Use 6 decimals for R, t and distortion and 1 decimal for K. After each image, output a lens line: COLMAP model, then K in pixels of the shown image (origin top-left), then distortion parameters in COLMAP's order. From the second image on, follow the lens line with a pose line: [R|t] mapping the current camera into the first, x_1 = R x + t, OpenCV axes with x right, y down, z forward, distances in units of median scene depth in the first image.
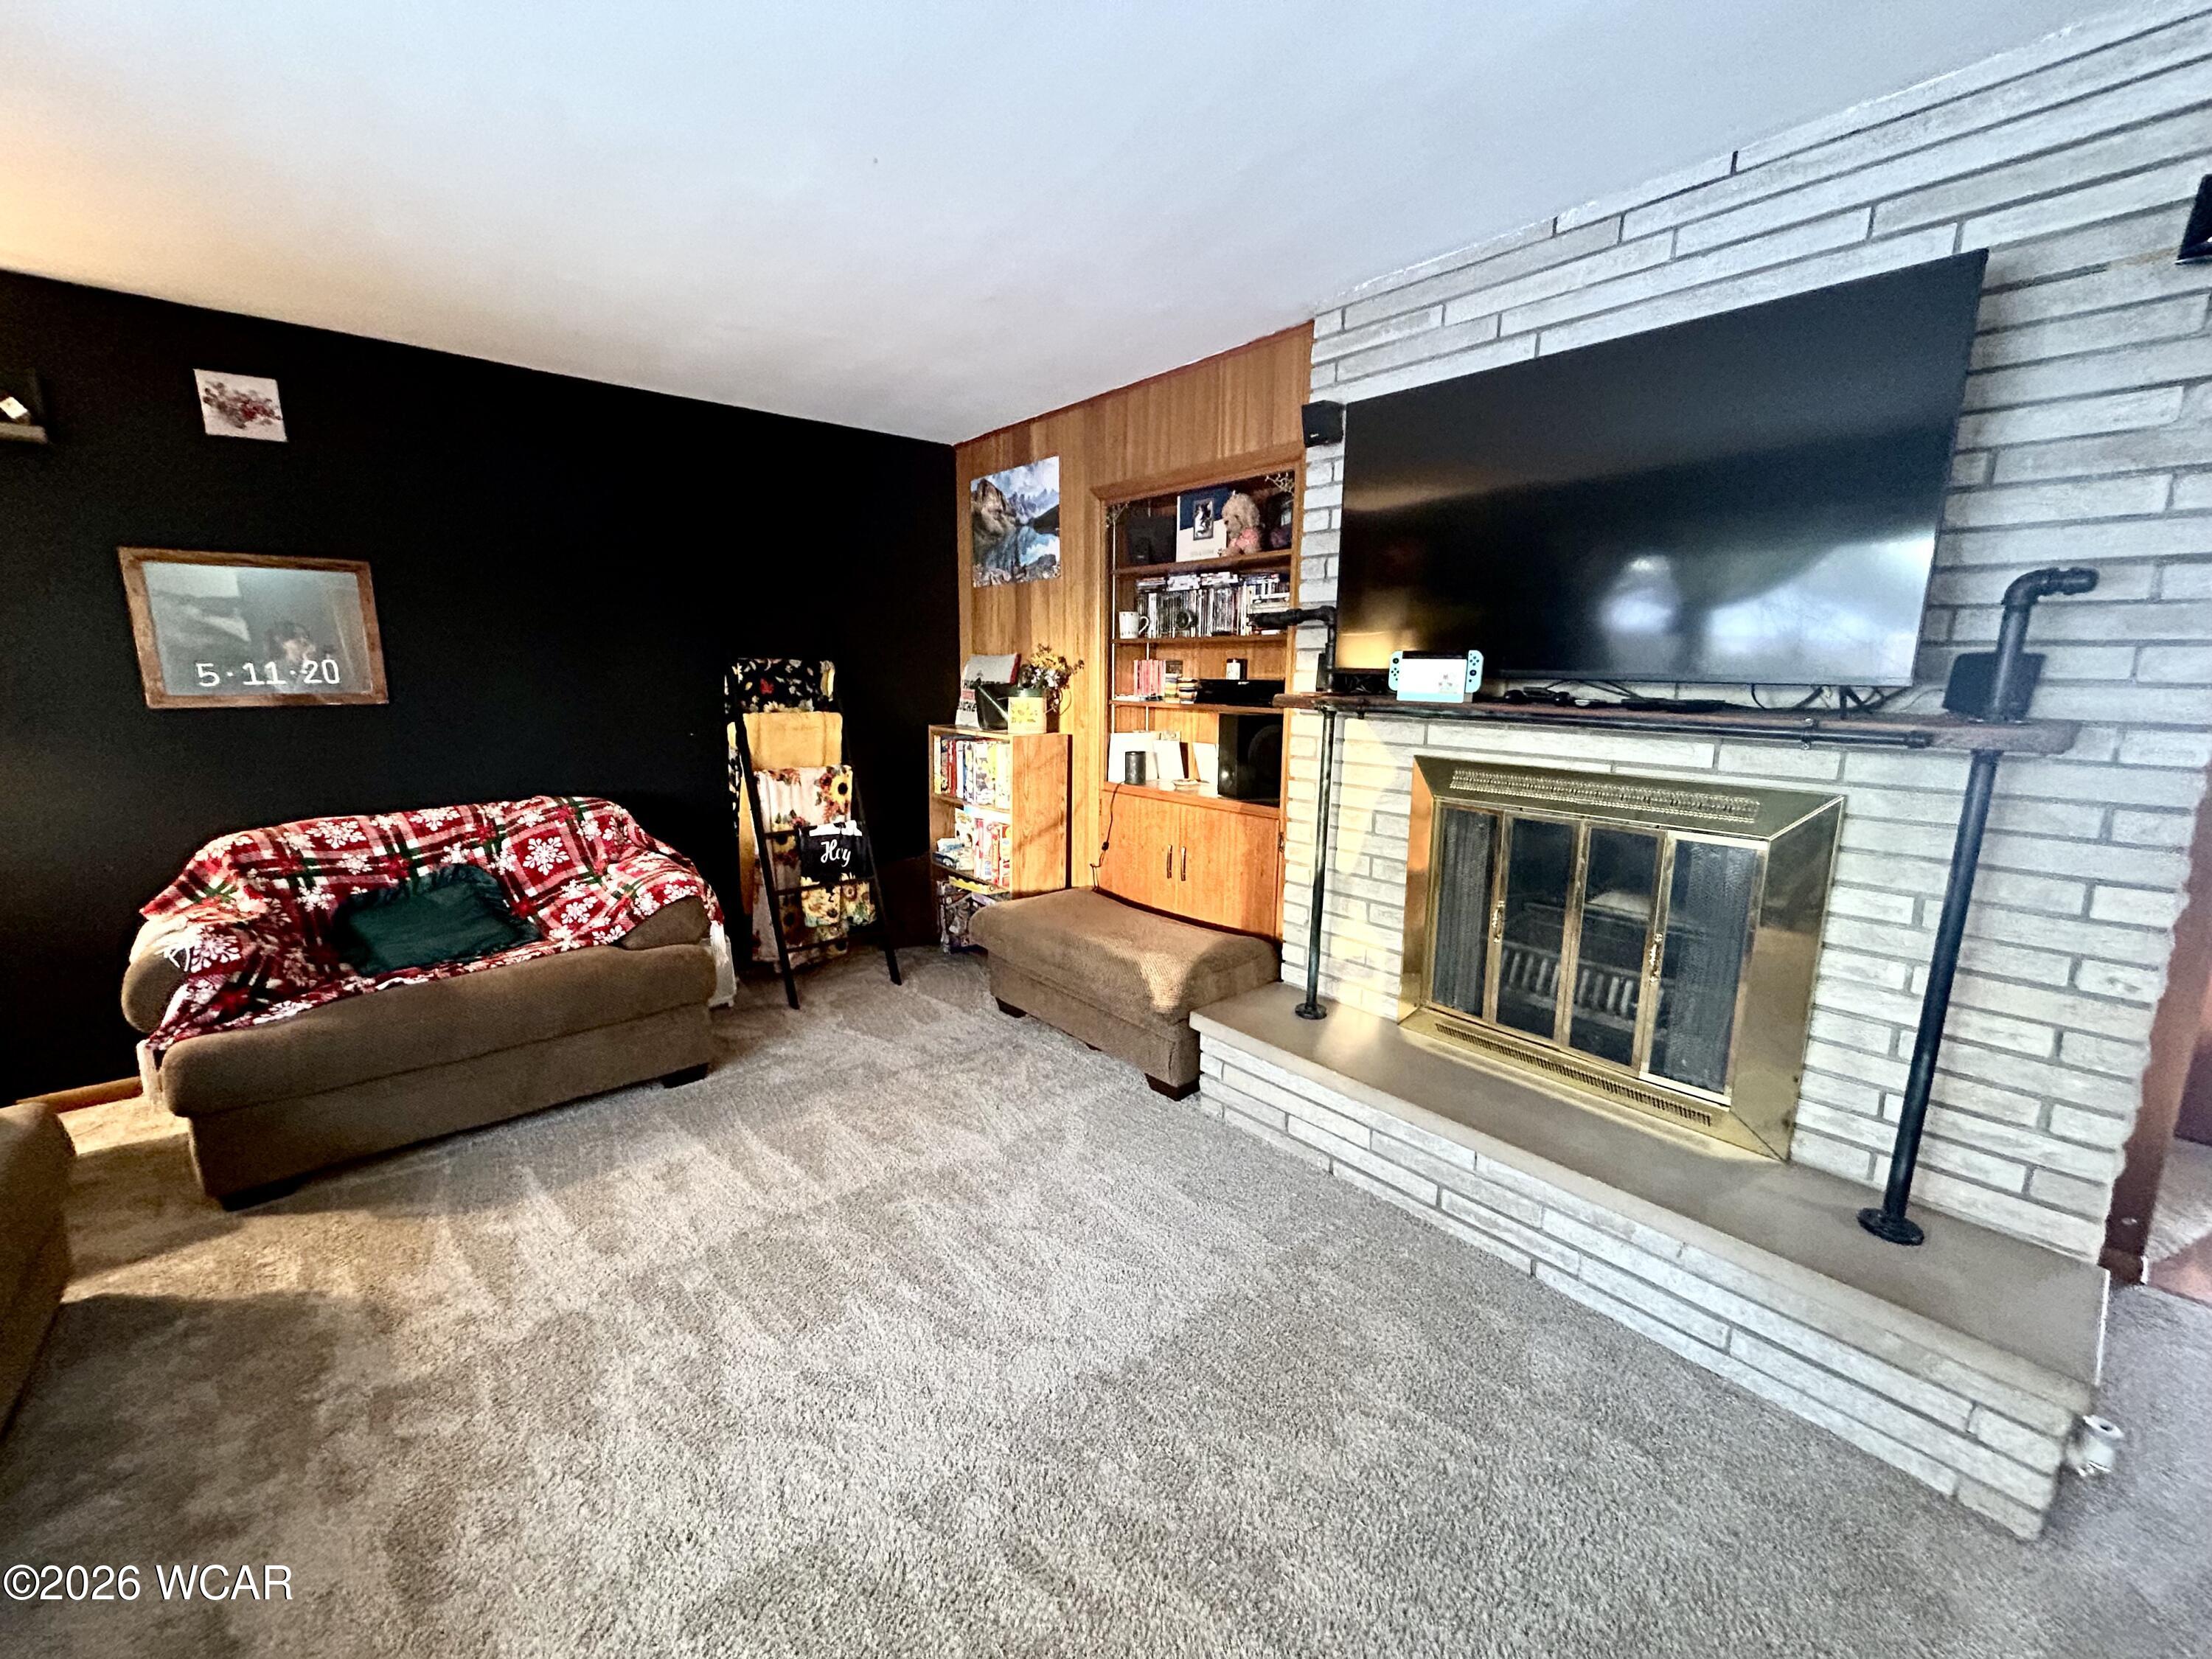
lens RADIAL K [[894.2, 0, 1103.9], [0, 894.2, 824.6], [0, 0, 1]] dist [-0.001545, 0.001062]
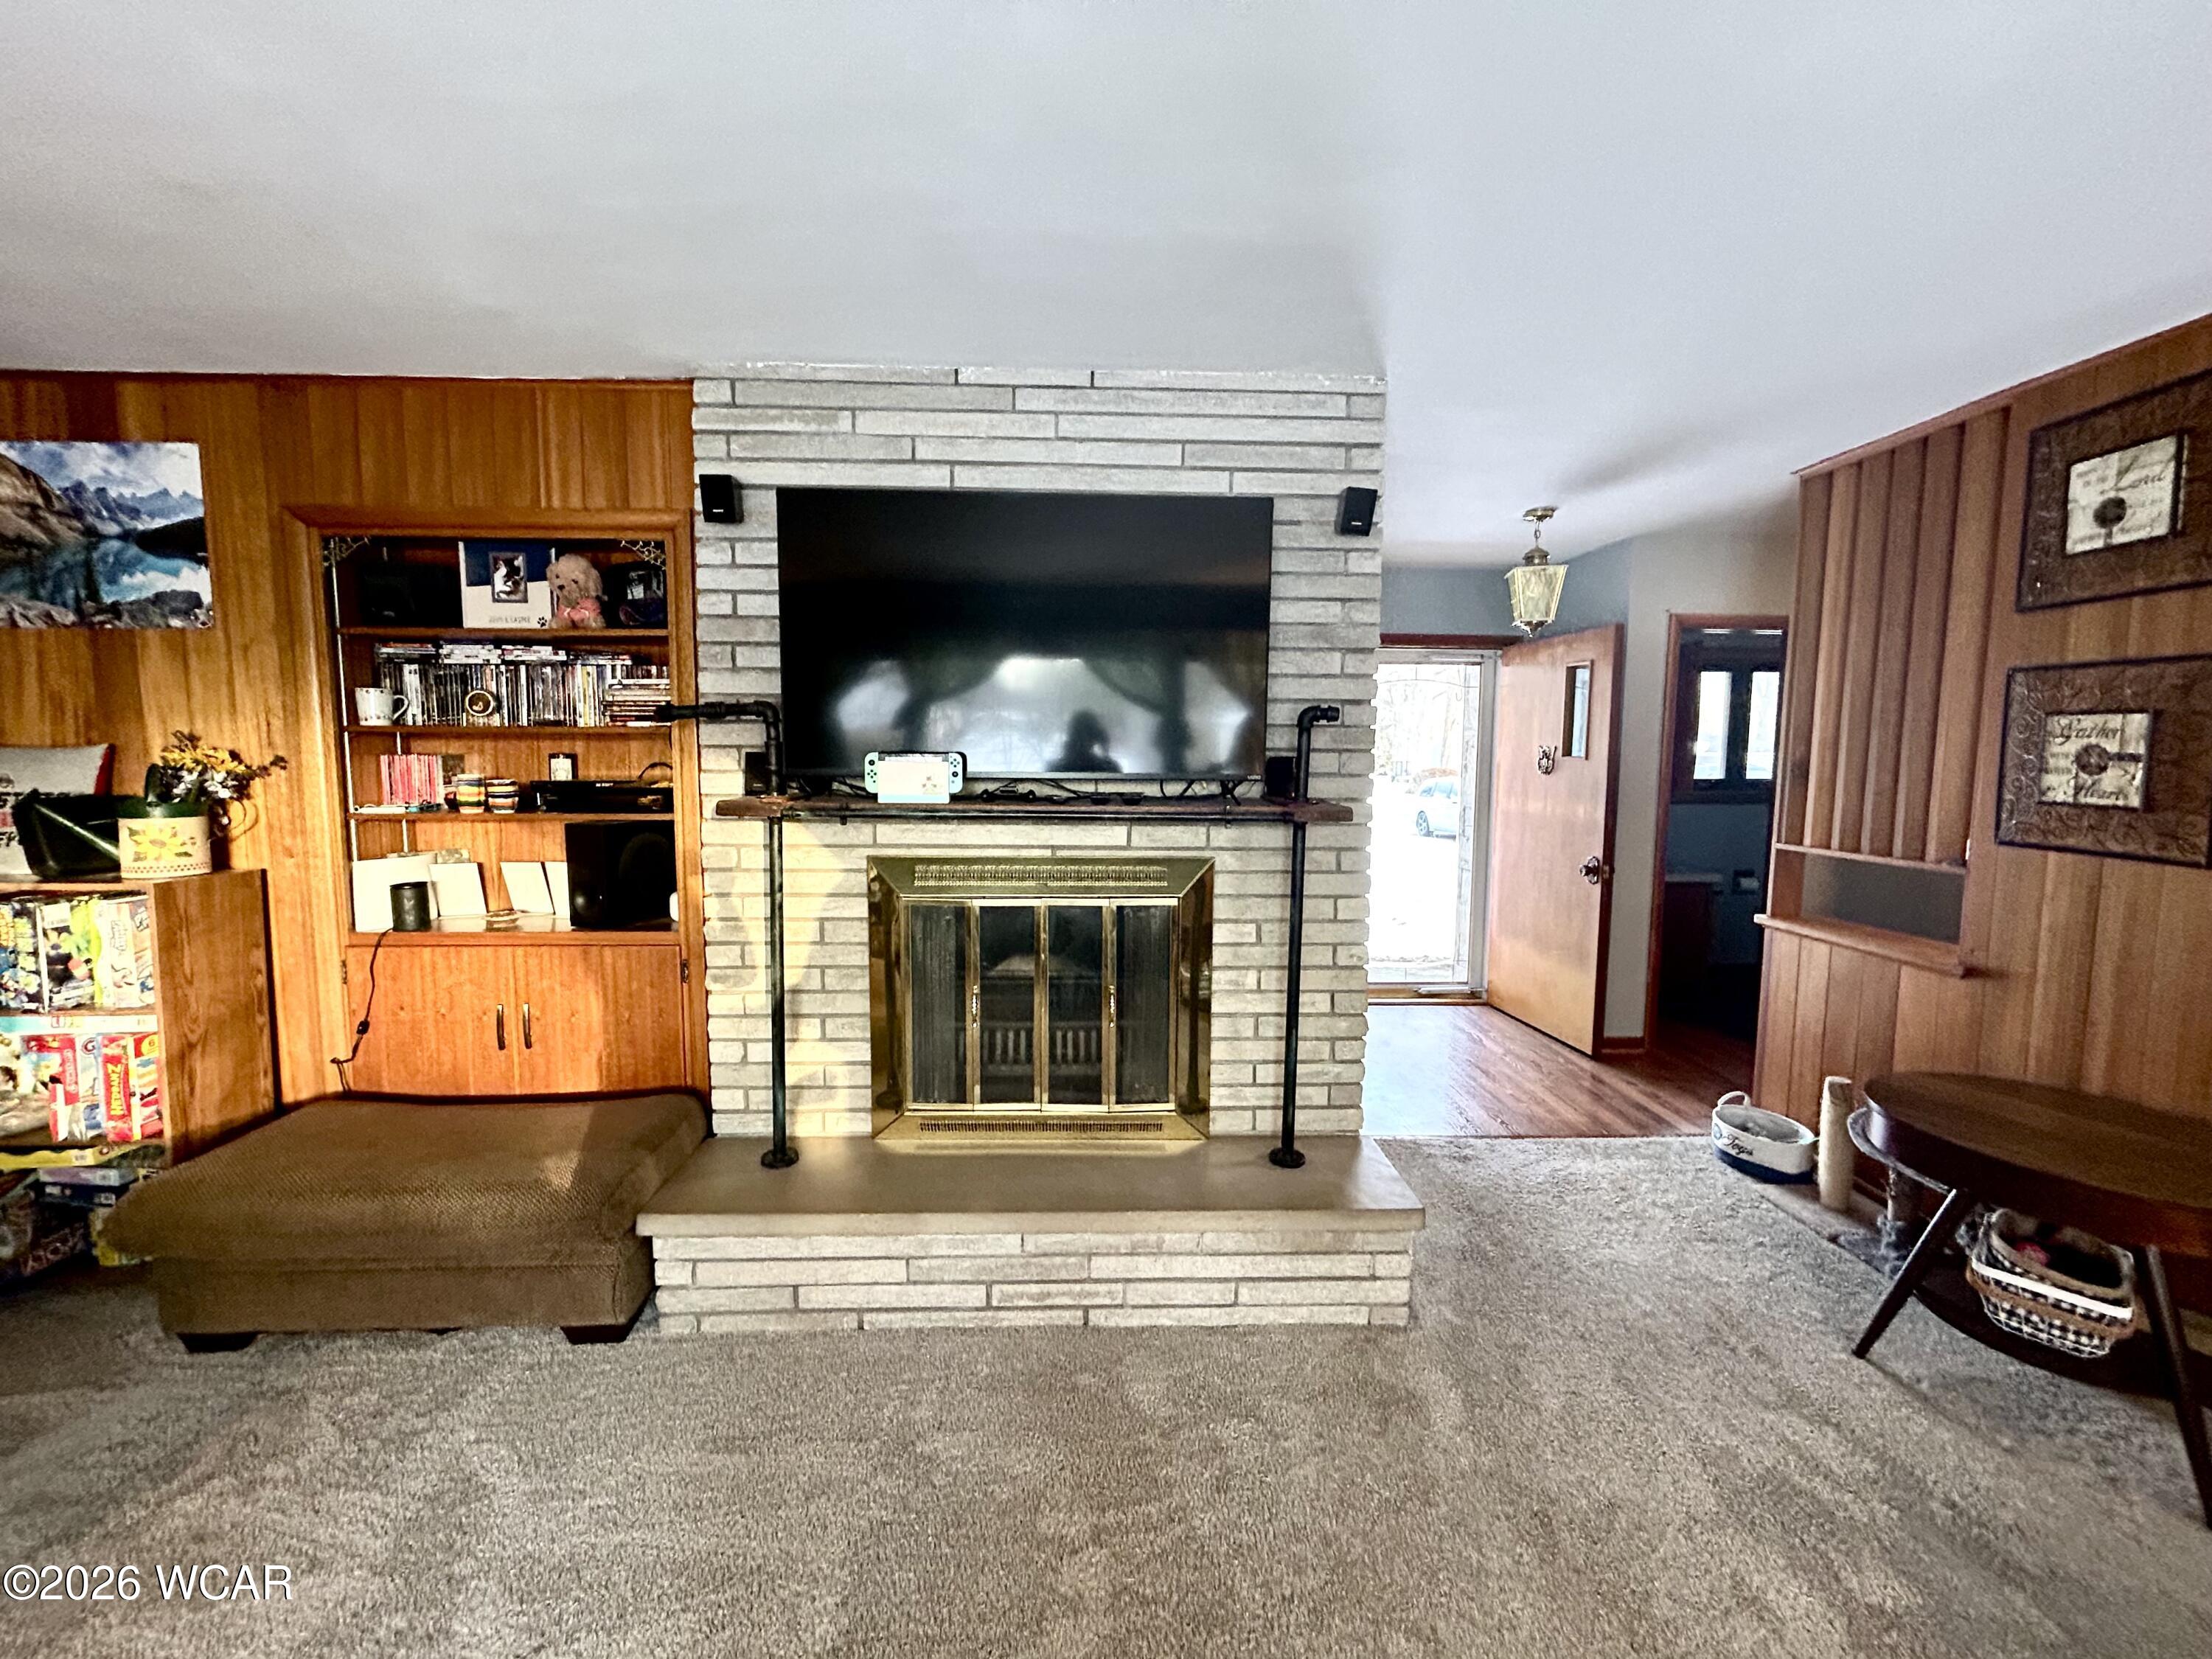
lens RADIAL K [[894.2, 0, 1103.9], [0, 894.2, 824.6], [0, 0, 1]] dist [-0.001545, 0.001062]
pose [[0.623772, -0.073048, 0.778185, -0.192499], [0.137611, 0.990335, -0.017343, -0.046227], [-0.769397, 0.117905, 0.627795, 0.147138]]
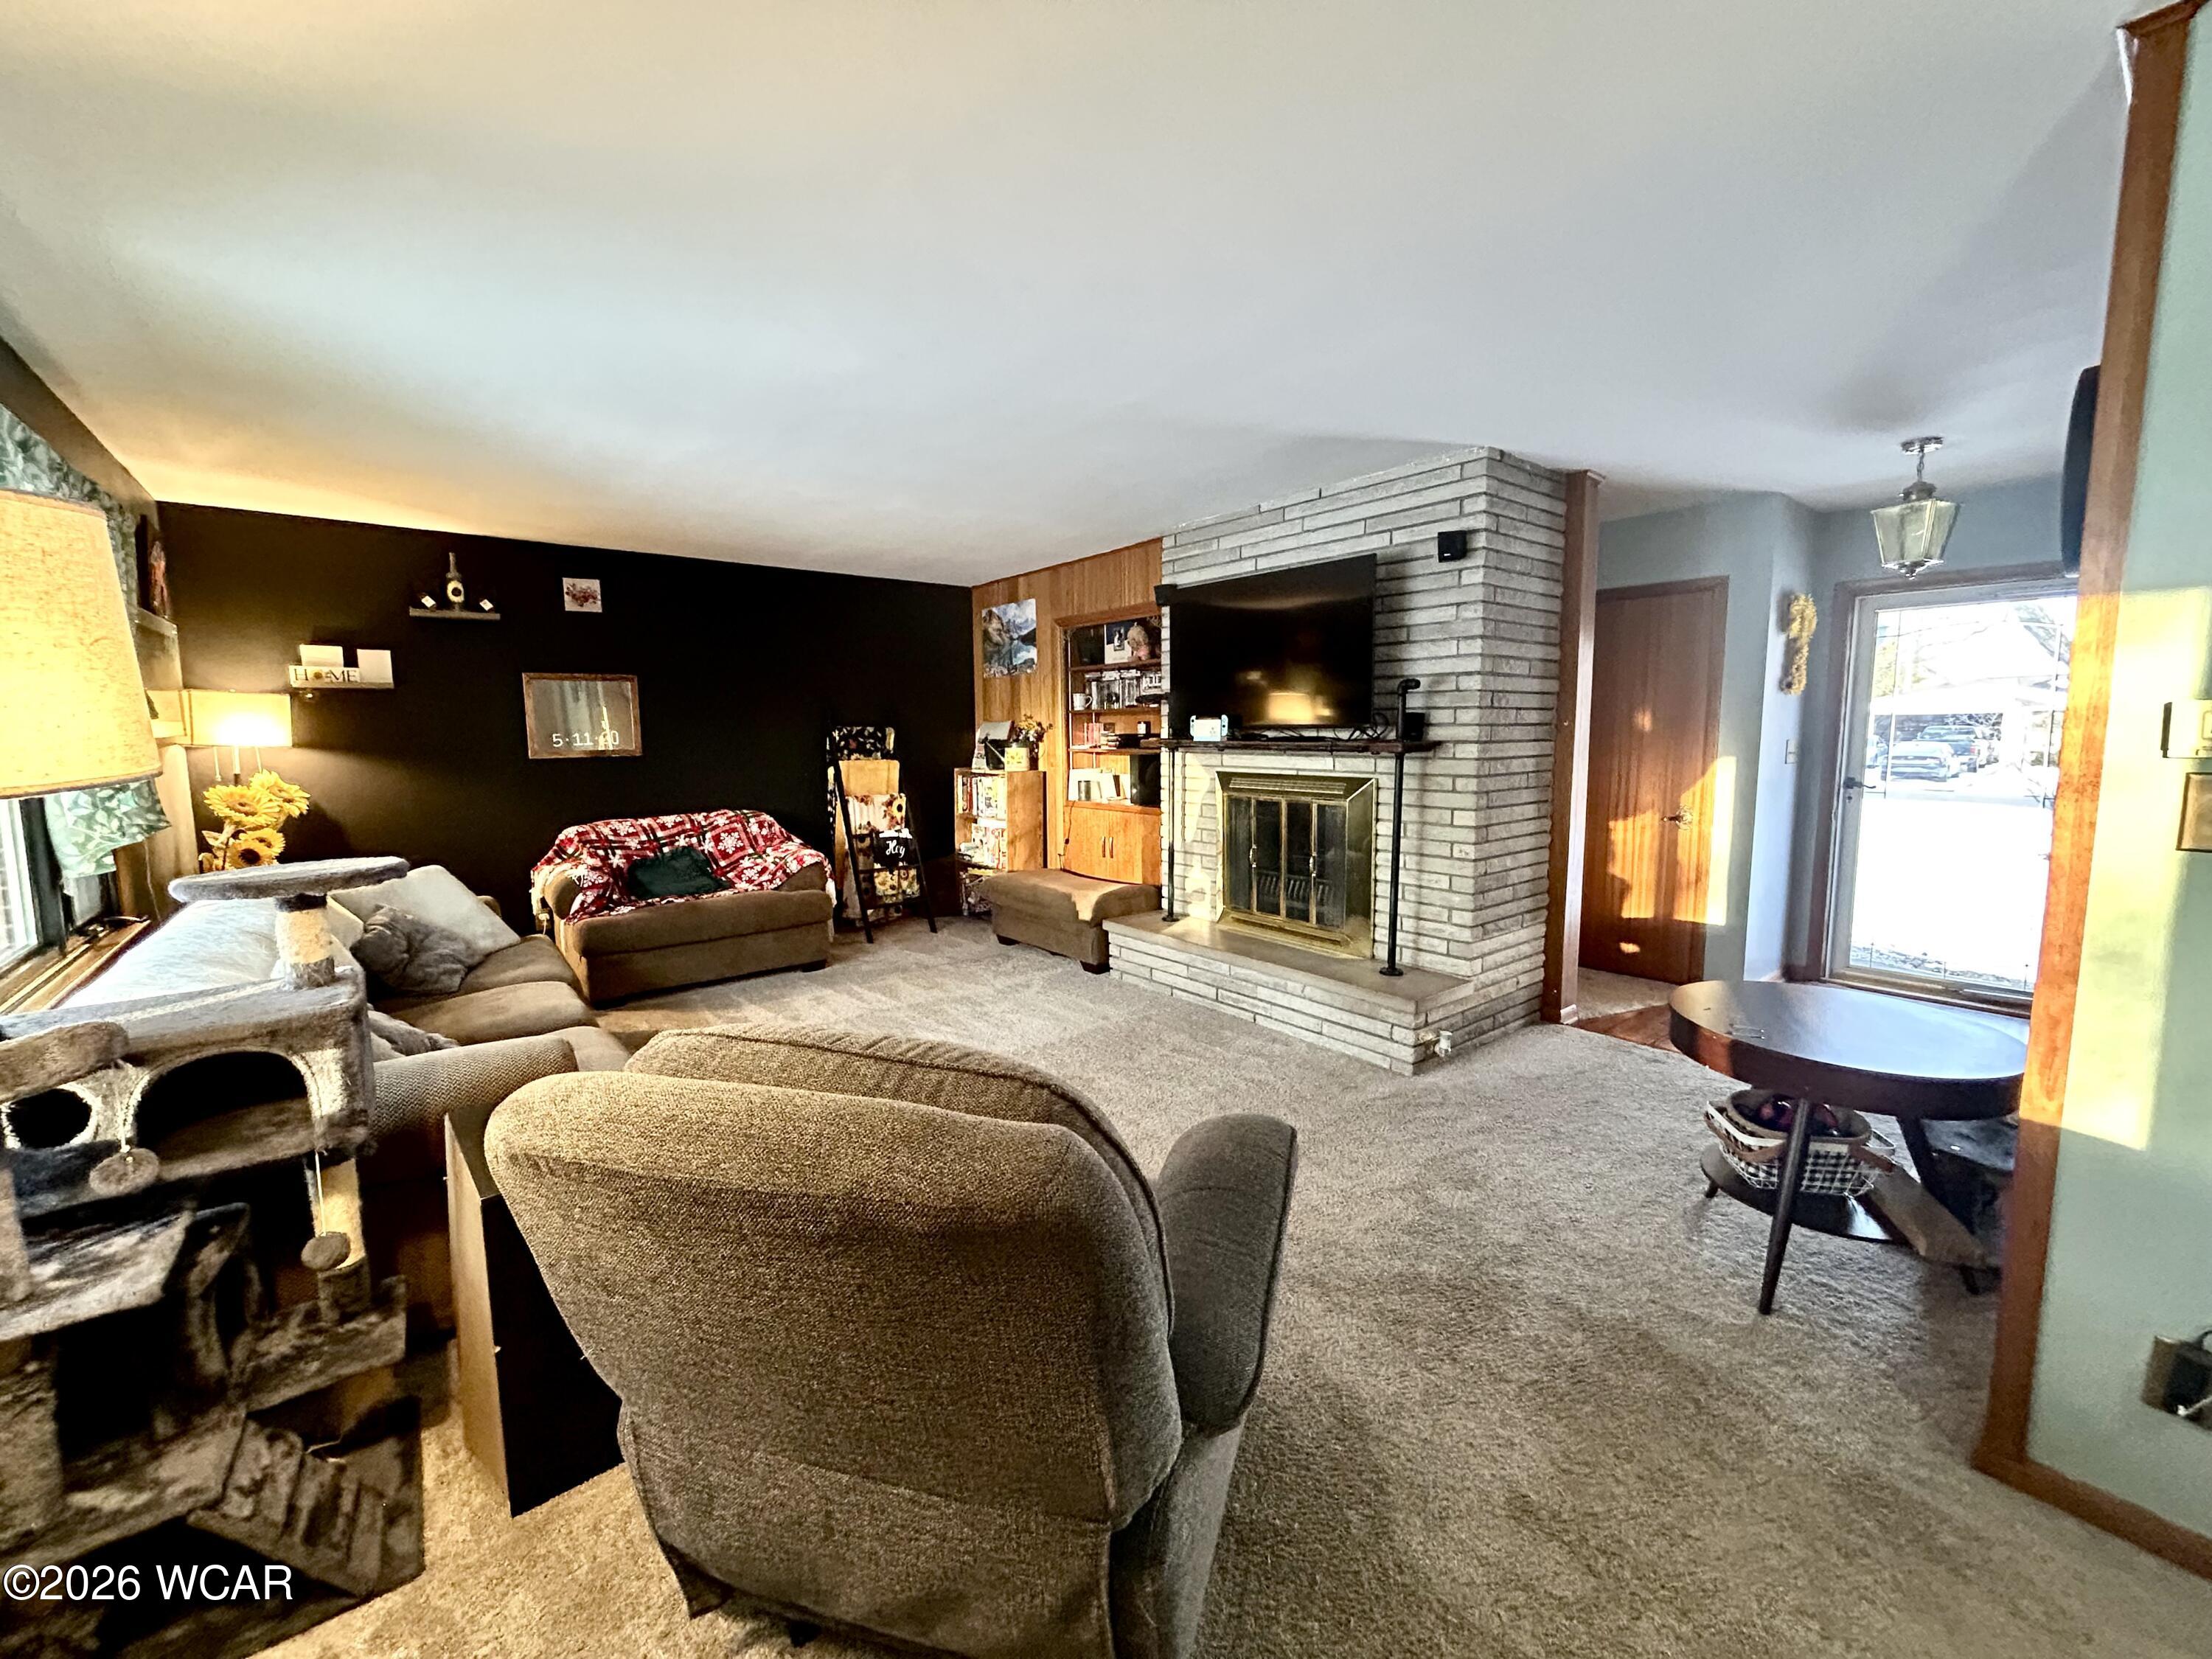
lens RADIAL K [[890.6, 0, 1112.6], [0, 890.6, 823.1], [0, 0, 1]] dist [-0.002168, -0.000478]
pose [[0.999725, -0.015409, -0.017659, 0.128635], [0.014067, 0.997178, -0.073741, 0.127370], [0.018745, 0.073473, 0.997121, -0.652310]]
